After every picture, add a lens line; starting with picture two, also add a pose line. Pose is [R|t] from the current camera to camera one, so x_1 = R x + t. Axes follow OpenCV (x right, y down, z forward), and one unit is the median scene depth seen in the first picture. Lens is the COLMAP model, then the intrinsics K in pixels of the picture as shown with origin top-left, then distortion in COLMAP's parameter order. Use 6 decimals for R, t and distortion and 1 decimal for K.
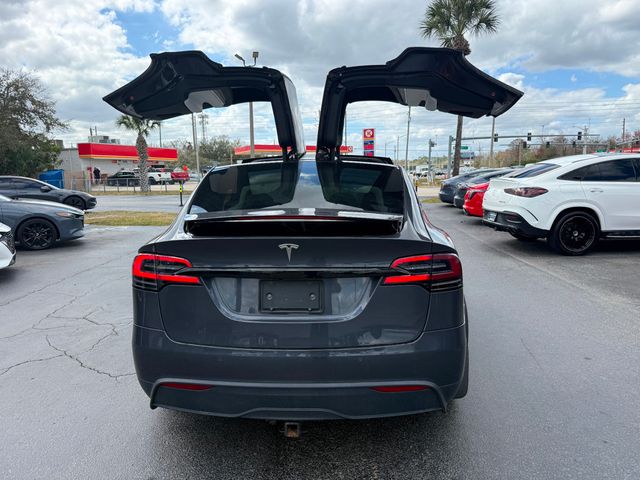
lens RADIAL K [[441.1, 0, 320.0], [0, 441.1, 240.0], [0, 0, 1]] dist [0.102167, -0.072544]
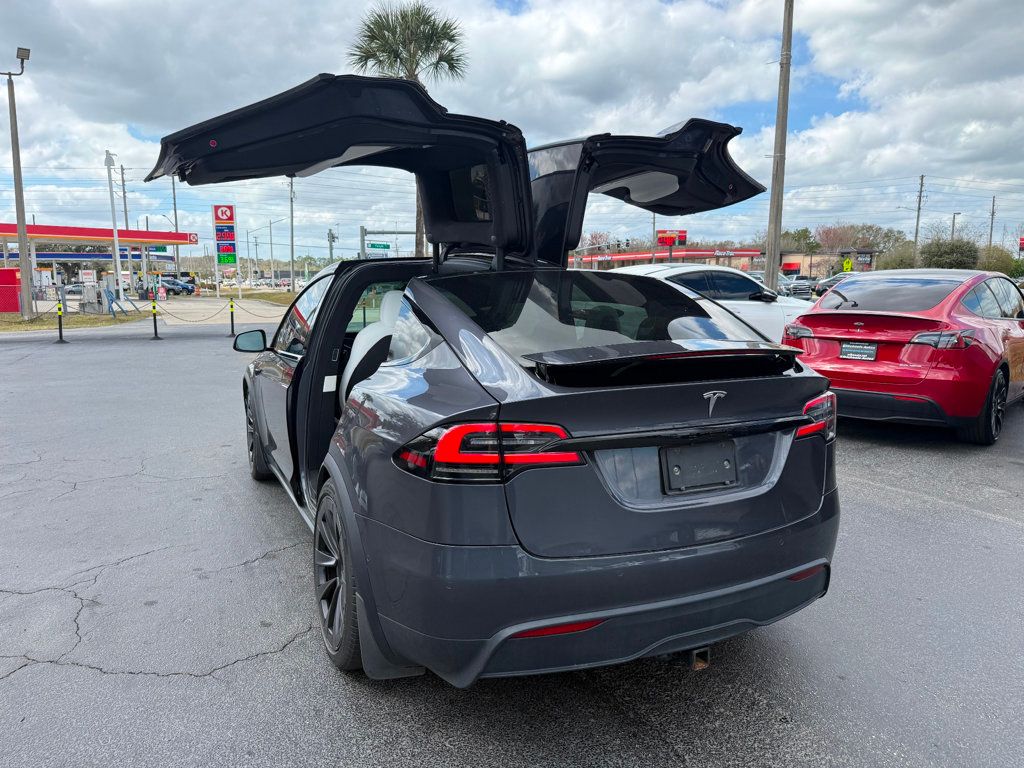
lens RADIAL K [[733.2, 0, 482.5], [0, 733.2, 378.7], [0, 0, 1]] dist [0.027247, -0.003042]
pose [[0.897448, -0.052112, 0.438031, -0.652878], [0.060687, 0.998141, -0.005589, -0.018830], [-0.436925, 0.031599, 0.898943, 0.083230]]
